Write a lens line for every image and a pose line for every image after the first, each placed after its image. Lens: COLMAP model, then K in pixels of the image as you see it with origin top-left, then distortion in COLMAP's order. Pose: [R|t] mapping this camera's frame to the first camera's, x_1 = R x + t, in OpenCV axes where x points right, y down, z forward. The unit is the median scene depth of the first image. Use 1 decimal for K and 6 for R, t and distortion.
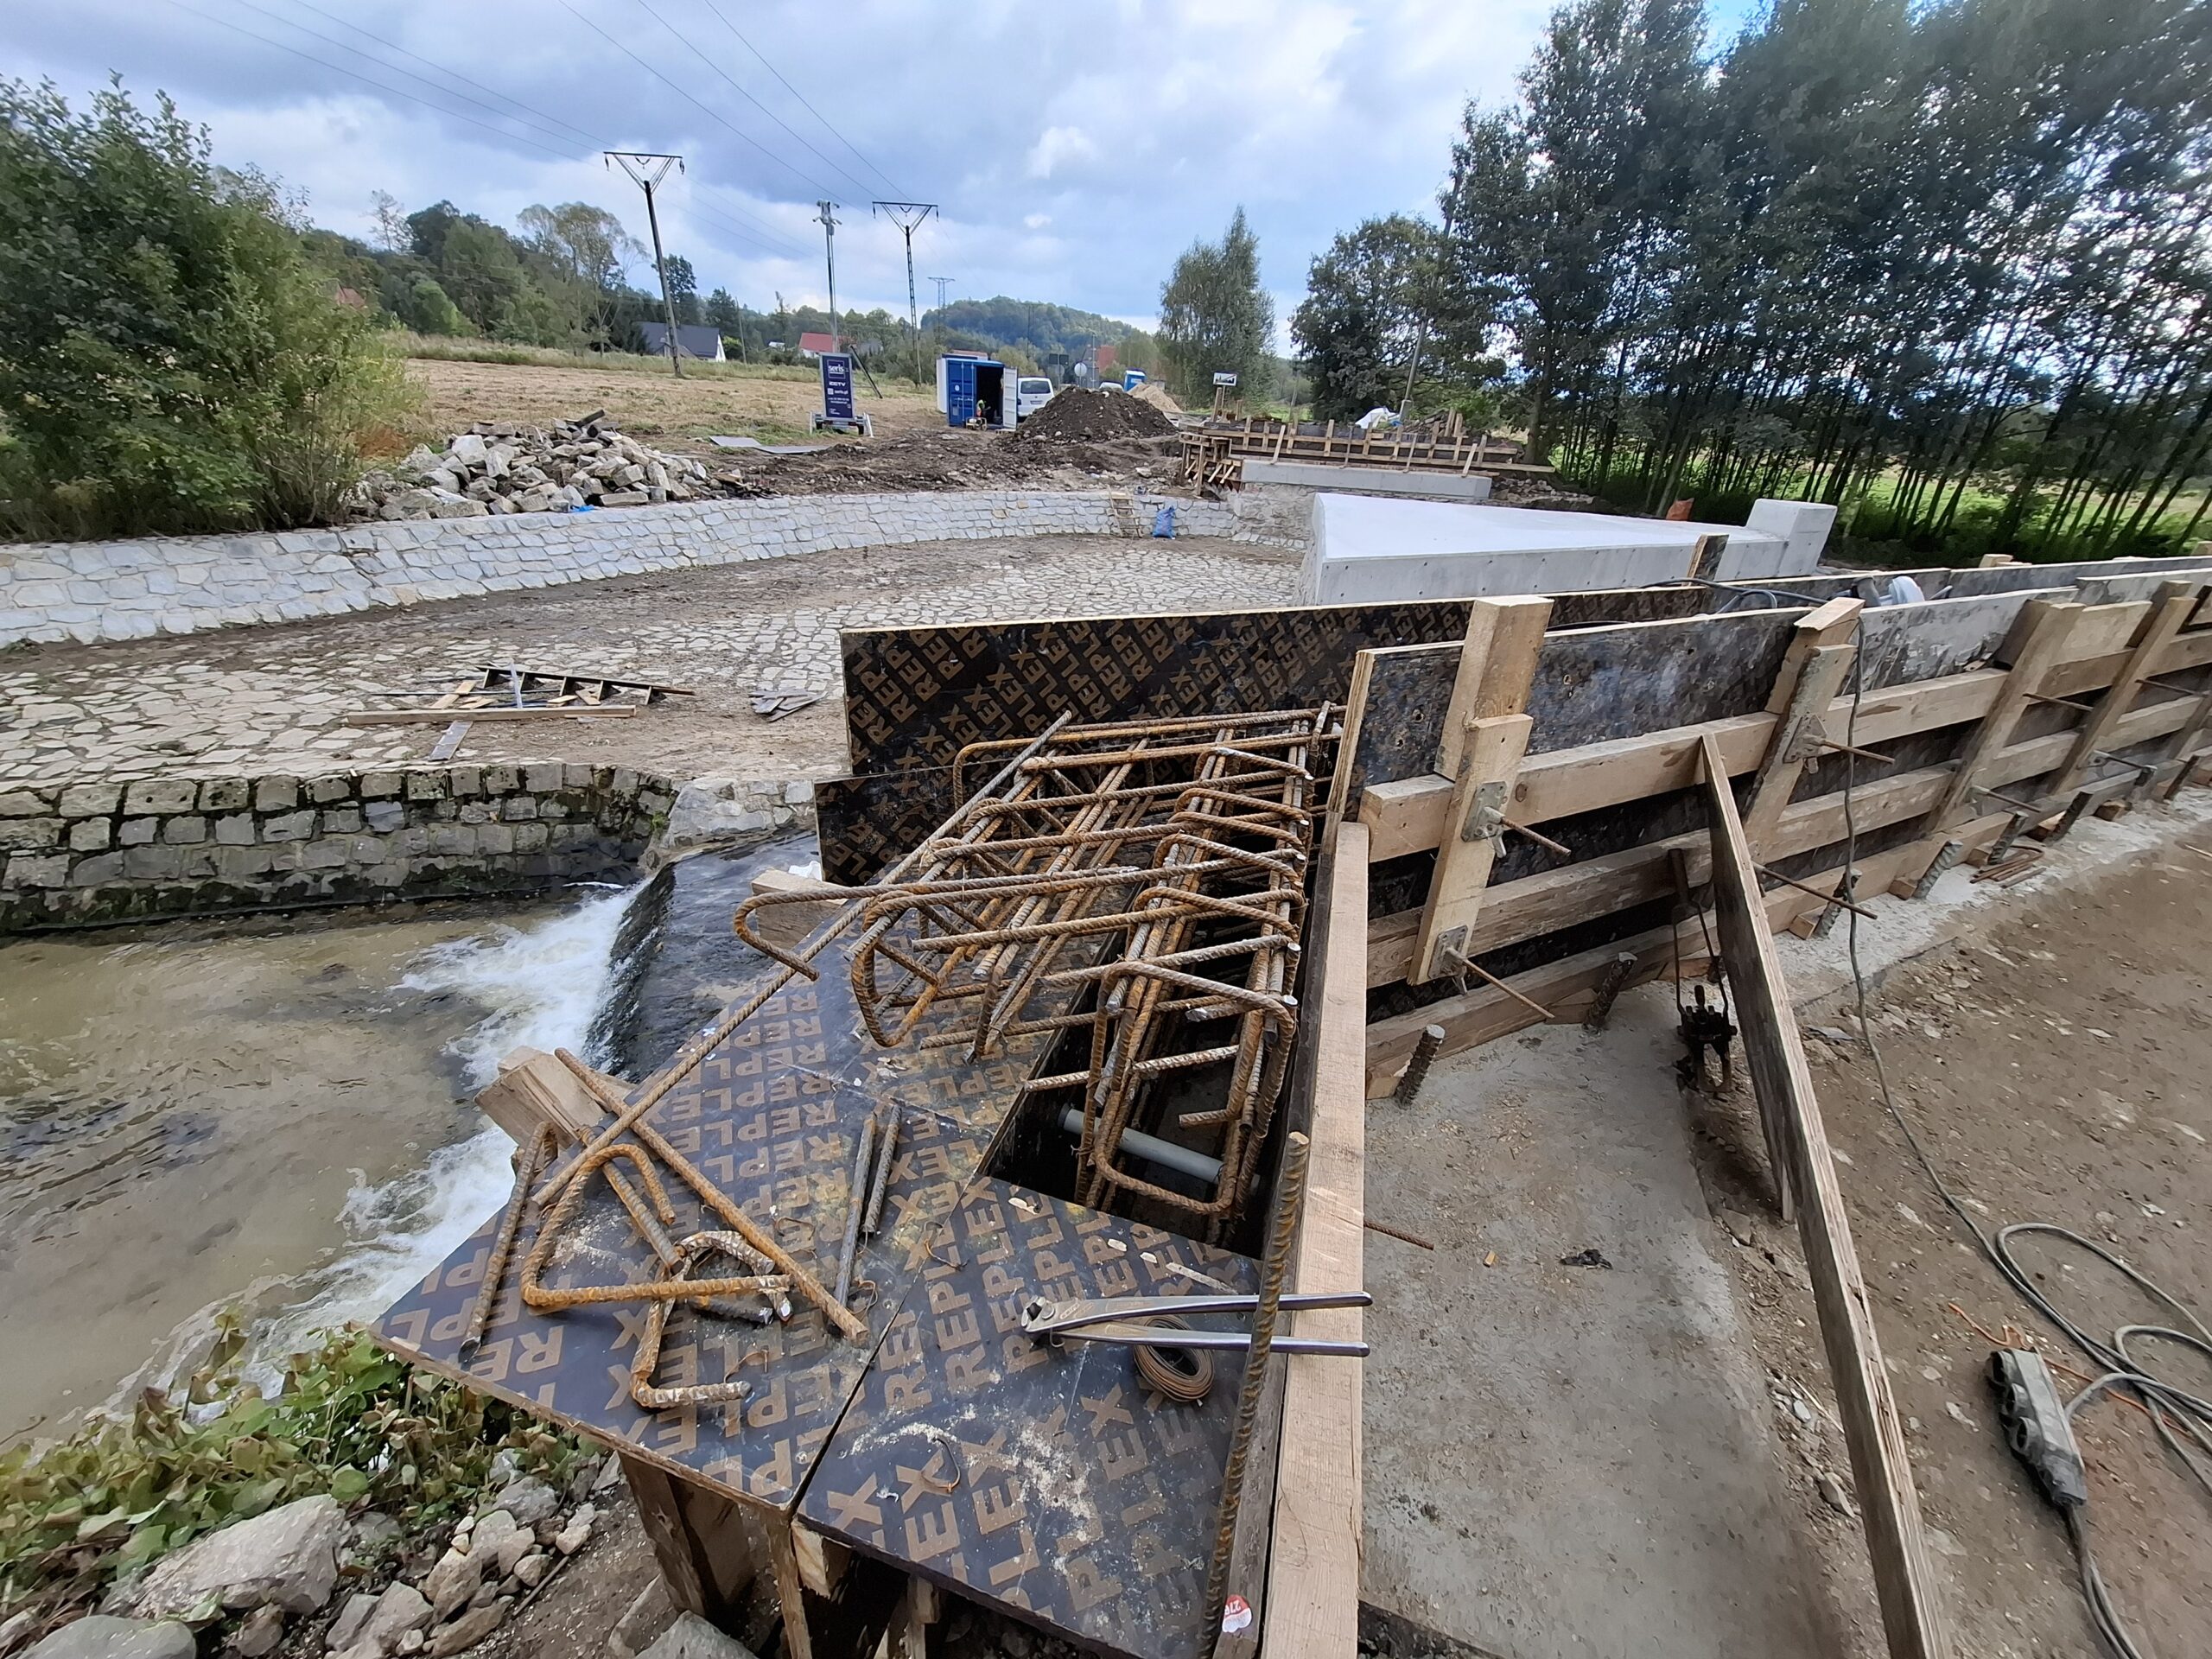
lens RADIAL K [[879.3, 0, 1106.0], [0, 879.3, 829.5], [0, 0, 1]] dist [-0.000364, 0.000087]
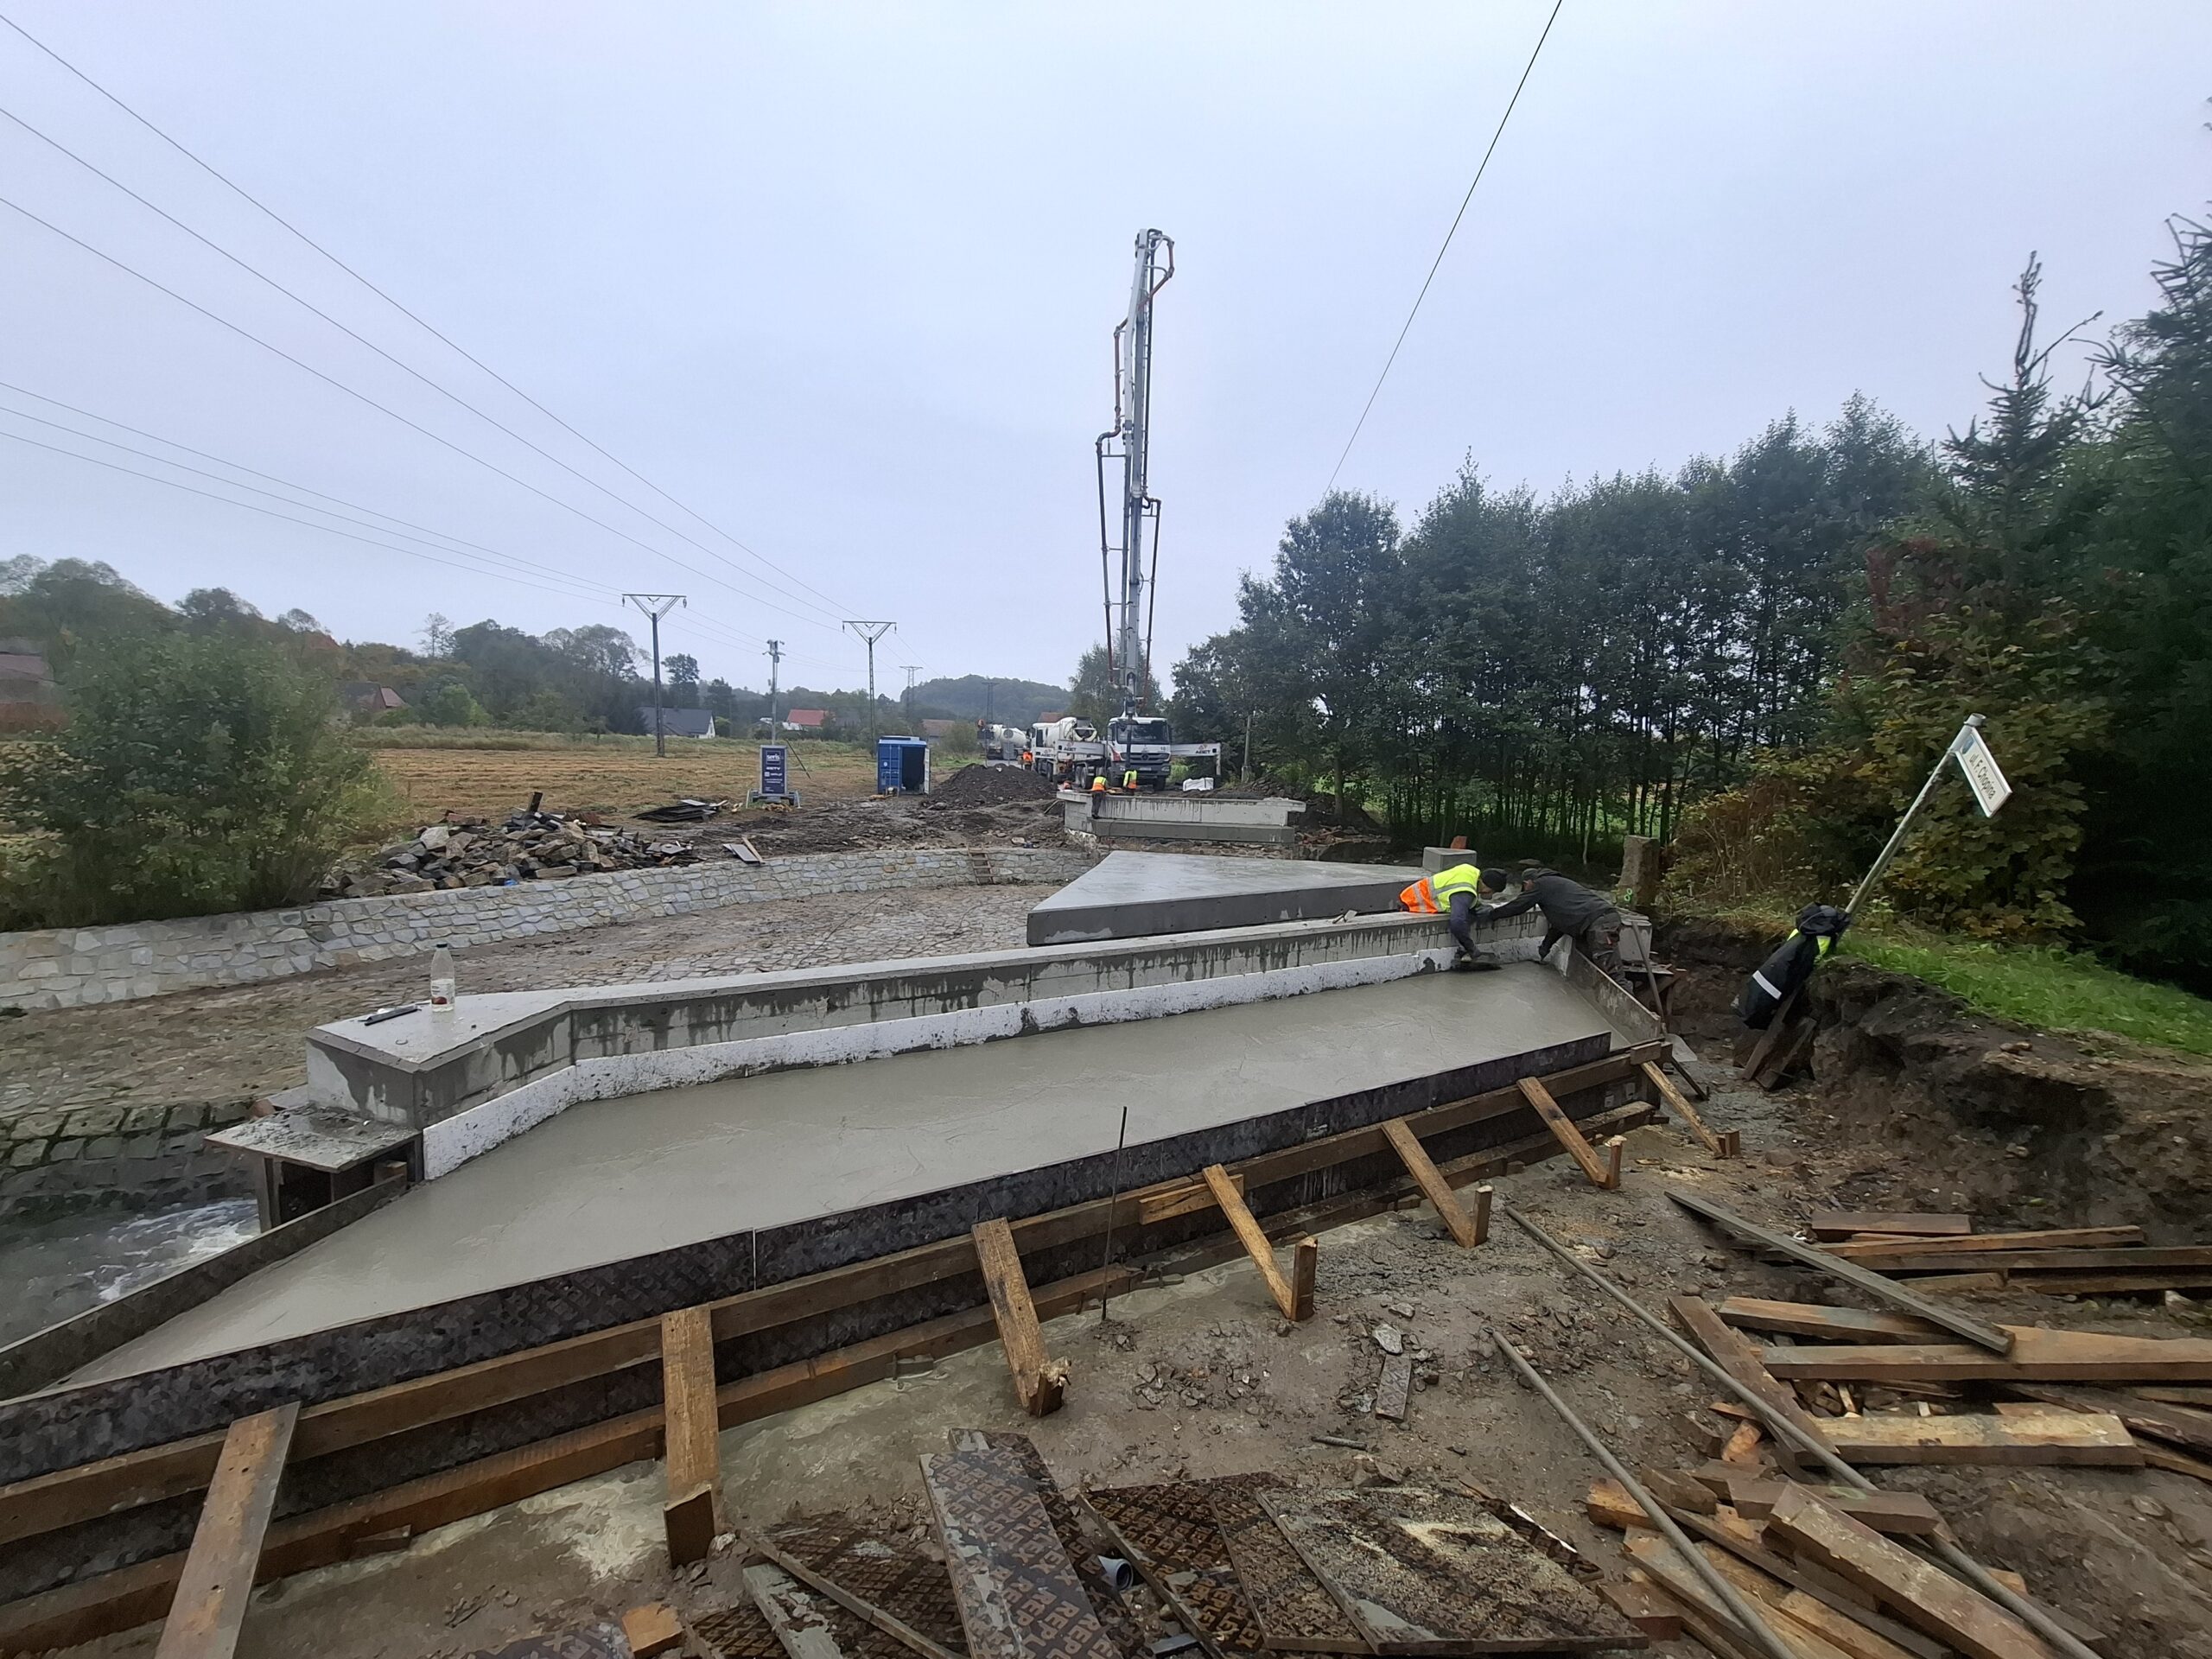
lens RADIAL K [[884.3, 0, 1106.0], [0, 884.3, 829.5], [0, 0, 1]] dist [0.001807, 0.000183]
pose [[0.998957, -0.030366, 0.034101, 0.175925], [0.040554, 0.933240, -0.356956, 0.039180], [-0.020985, 0.357967, 0.933498, -0.185386]]
